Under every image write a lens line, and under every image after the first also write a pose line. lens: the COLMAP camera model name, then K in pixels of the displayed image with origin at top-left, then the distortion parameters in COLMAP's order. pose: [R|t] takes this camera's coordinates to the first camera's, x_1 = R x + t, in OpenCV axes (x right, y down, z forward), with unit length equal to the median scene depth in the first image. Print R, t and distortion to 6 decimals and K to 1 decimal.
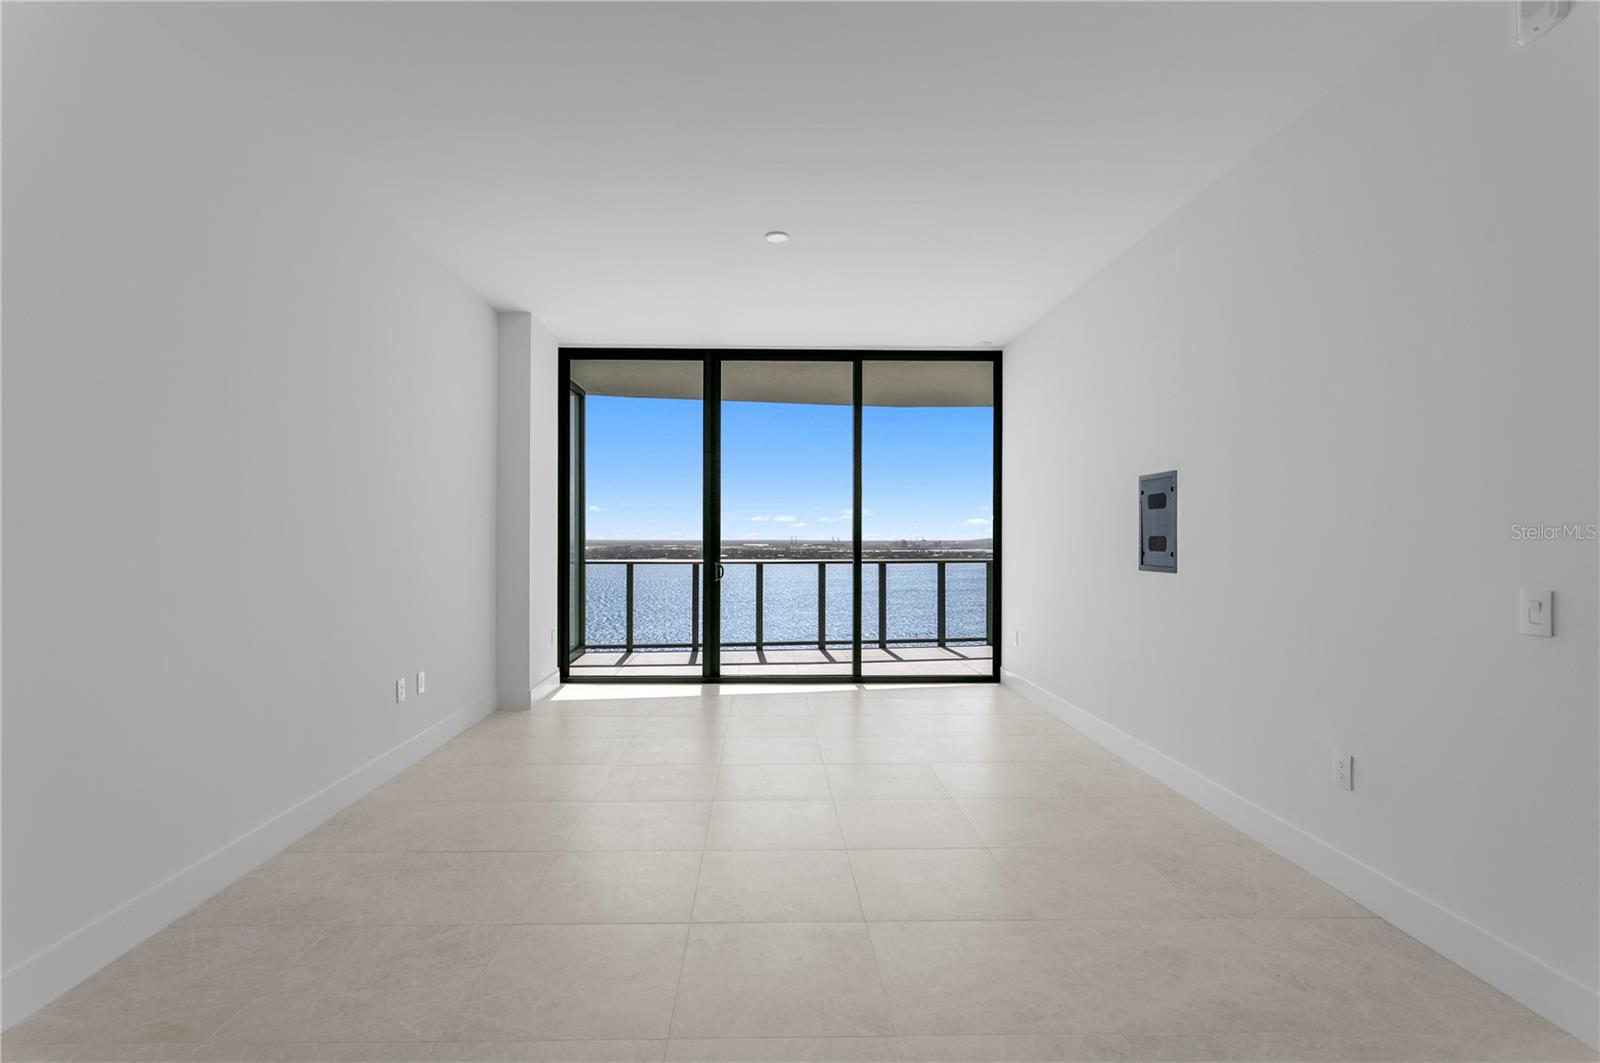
lens RADIAL K [[755.7, 0, 779.0], [0, 755.7, 537.9], [0, 0, 1]] dist [-0.000281, 0.001237]
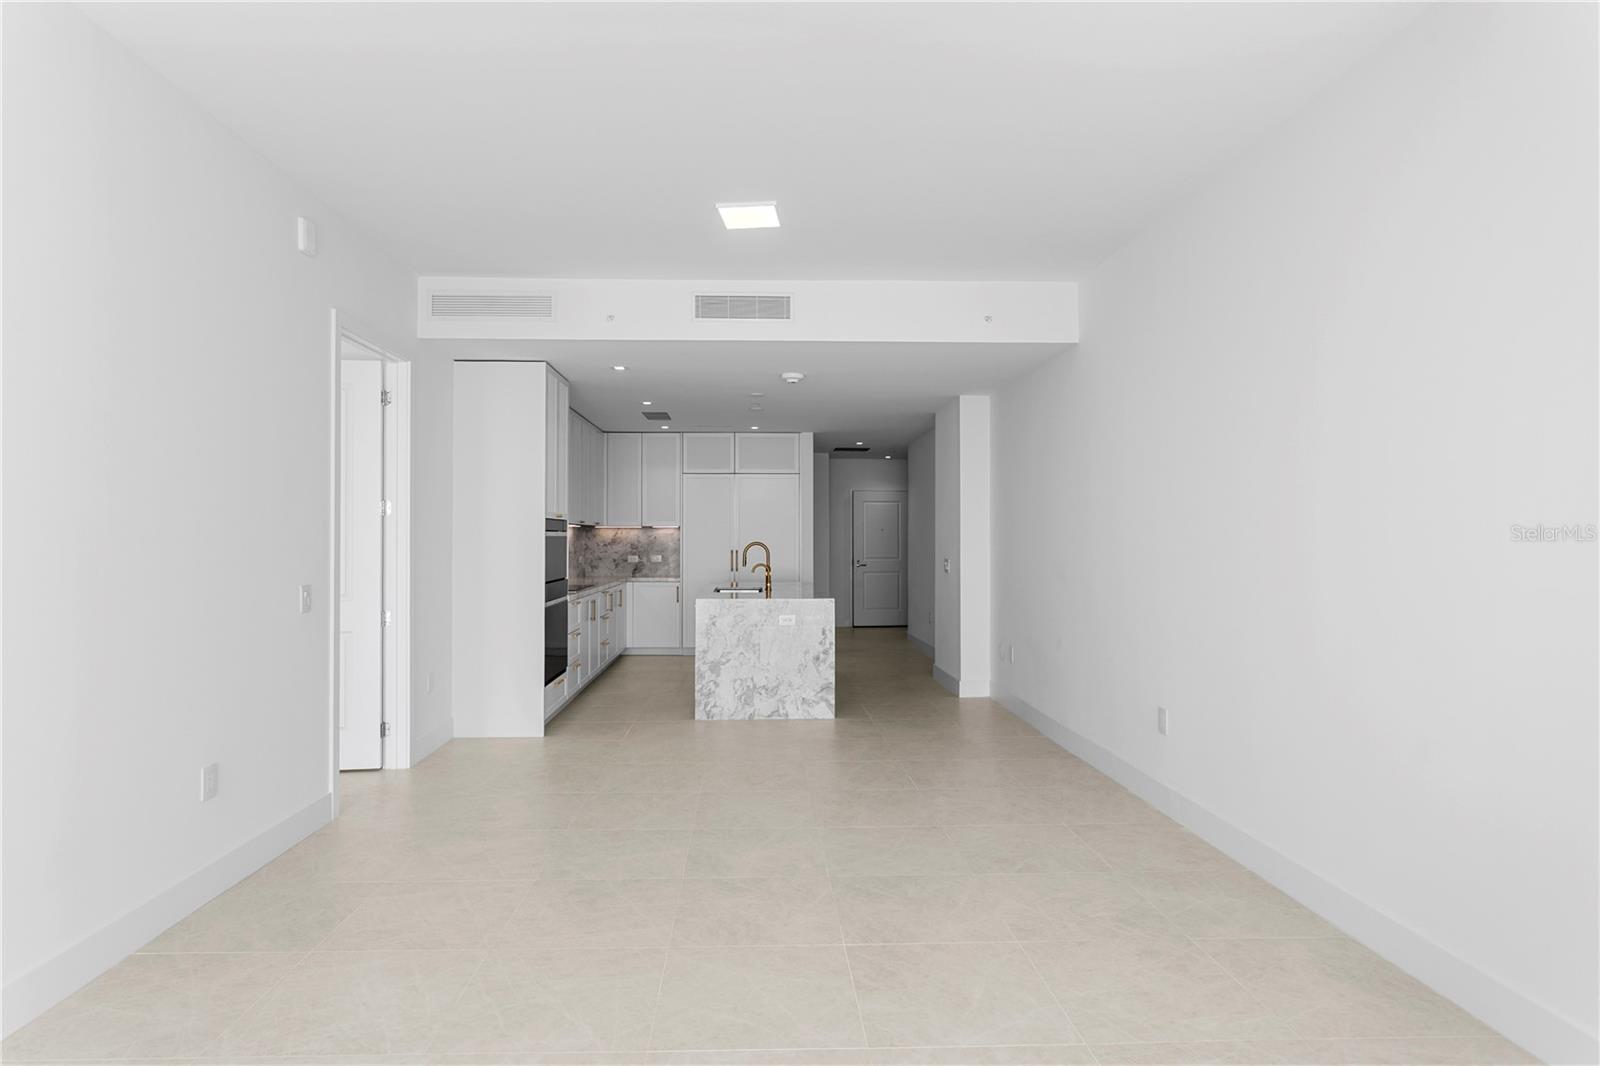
lens RADIAL K [[866.0, 0, 776.1], [0, 866.0, 529.6], [0, 0, 1]] dist [0.000751, 0.000937]
pose [[-0.999931, -0.000786, -0.011686, -0.006966], [-0.000682, 0.999960, -0.008927, -0.011355], [0.011692, -0.008918, -0.999892, 0.898919]]
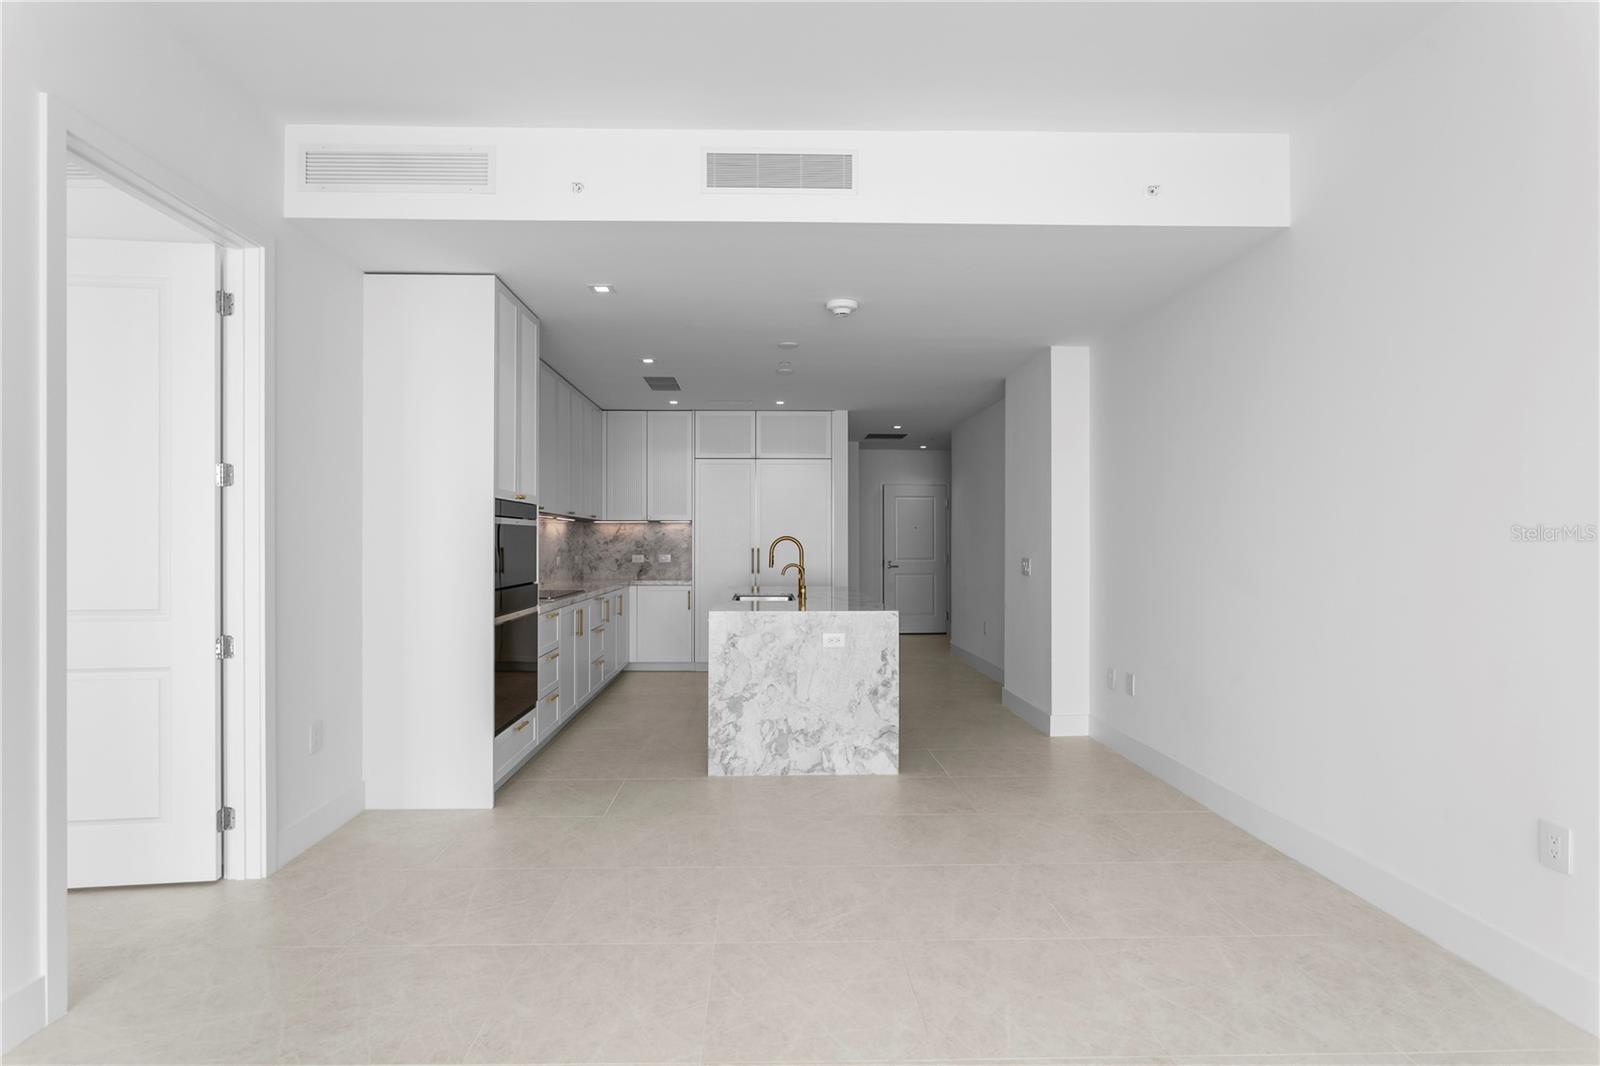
lens RADIAL K [[798.8, 0, 779.3], [0, 798.8, 540.5], [0, 0, 1]] dist [-0.005943, 0.000394]
pose [[-0.999994, -0.000957, -0.003329, 0.016028], [-0.000954, 0.999999, -0.001064, 0.000300], [0.003330, -0.001061, -0.999994, 0.584735]]
